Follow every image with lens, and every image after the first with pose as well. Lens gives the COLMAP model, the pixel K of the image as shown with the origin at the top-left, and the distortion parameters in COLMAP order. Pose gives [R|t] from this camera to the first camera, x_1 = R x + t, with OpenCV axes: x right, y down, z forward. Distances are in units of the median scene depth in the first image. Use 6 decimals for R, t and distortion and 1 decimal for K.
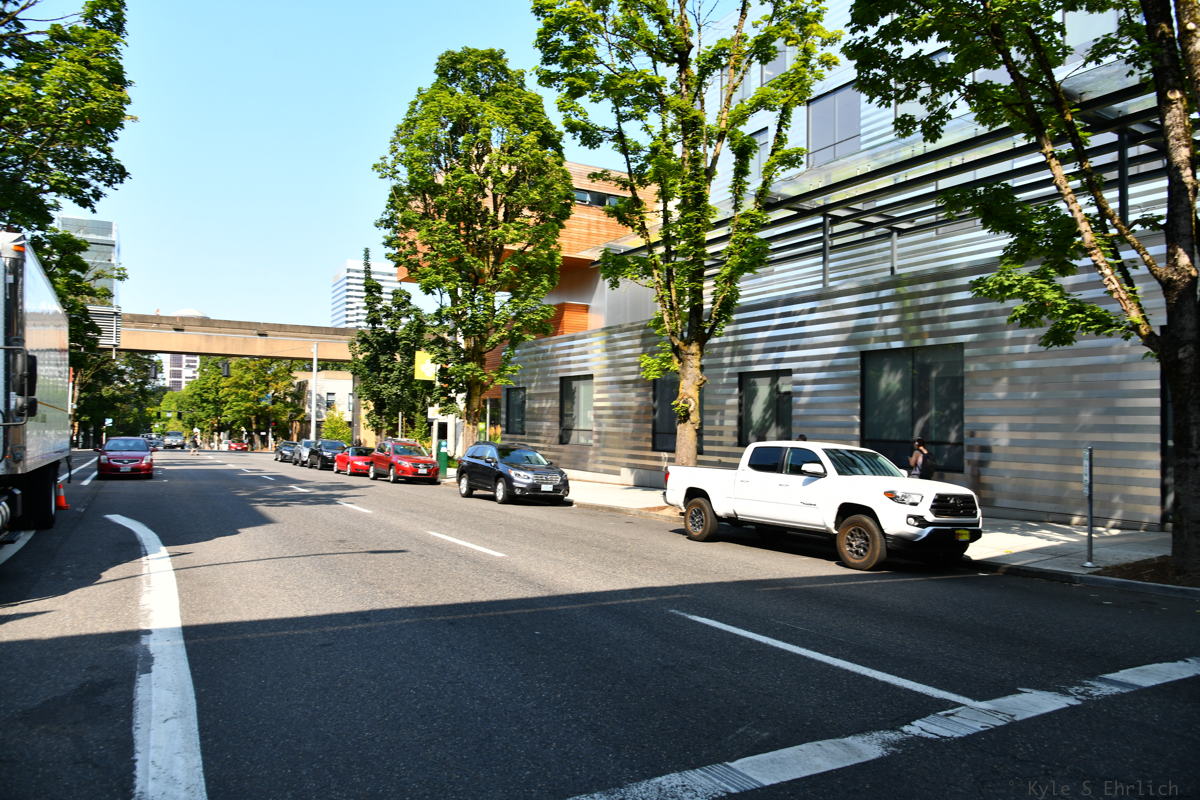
lens RADIAL K [[813.9, 0, 597.6], [0, 813.9, 405.8], [0, 0, 1]] dist [-0.042320, 0.009346]
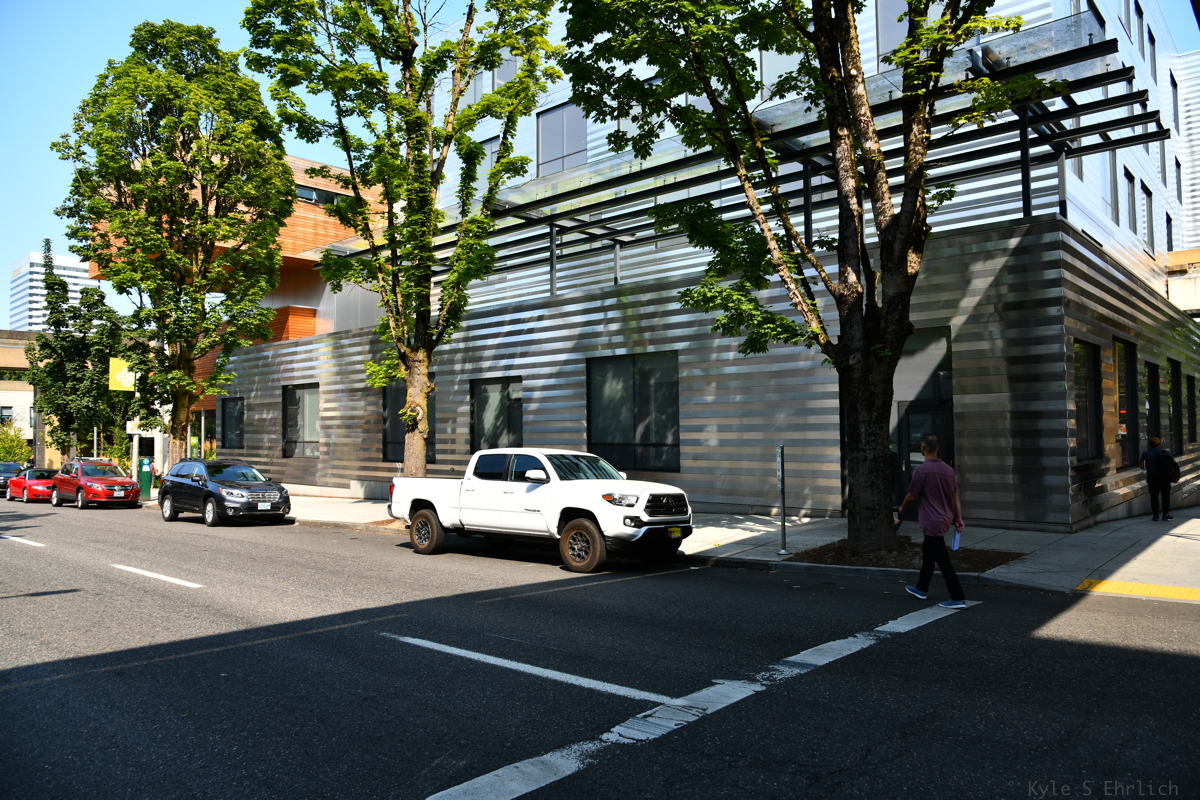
lens RADIAL K [[813.9, 0, 602.4], [0, 813.9, 404.4], [0, 0, 1]] dist [-0.042320, 0.009346]
pose [[0.949172, -0.016130, 0.314345, 0.010646], [0.019266, 0.999791, -0.006871, -0.000530], [-0.314169, 0.012578, 0.949284, 0.006515]]
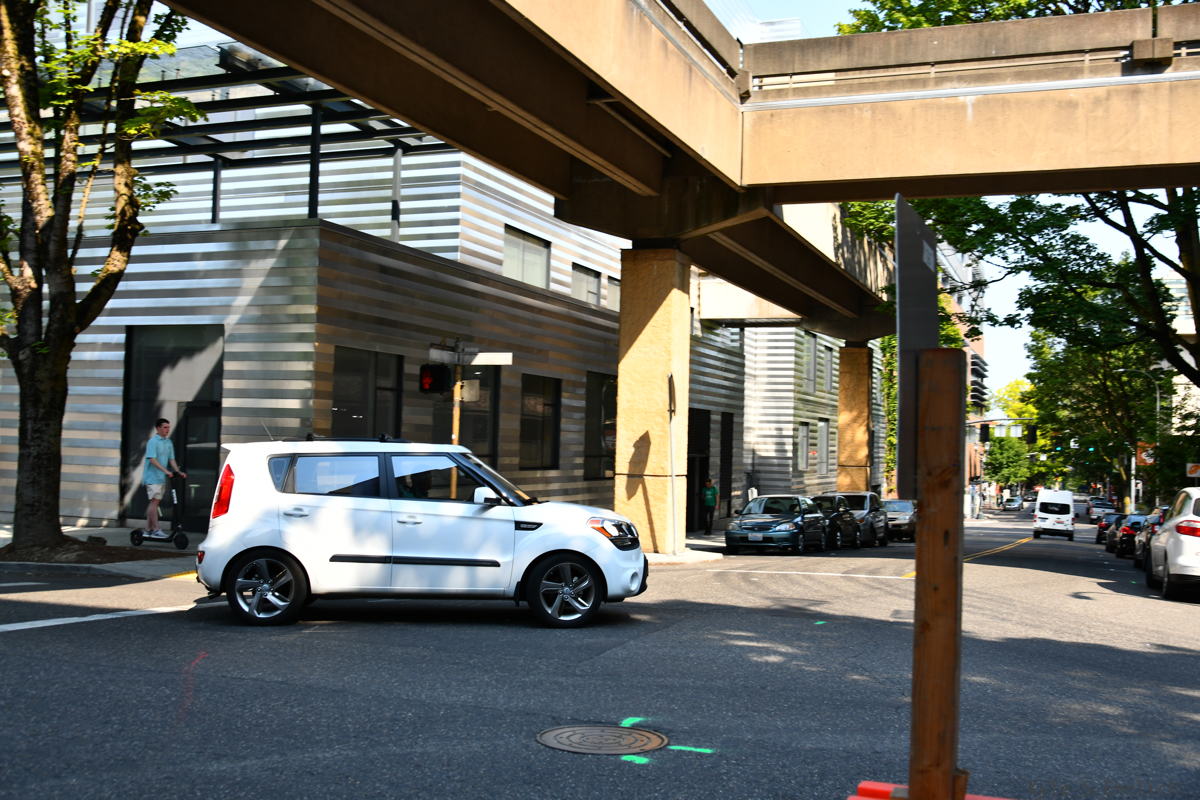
lens RADIAL K [[1205.4, 0, 600.4], [0, 1205.4, 401.9], [0, 0, 1]] dist [-0.033145, 0.000000]
pose [[0.779312, 0.029867, 0.625924, 0.097805], [-0.029292, 0.999508, -0.011223, -0.001603], [-0.625951, -0.009588, 0.779803, -0.252746]]
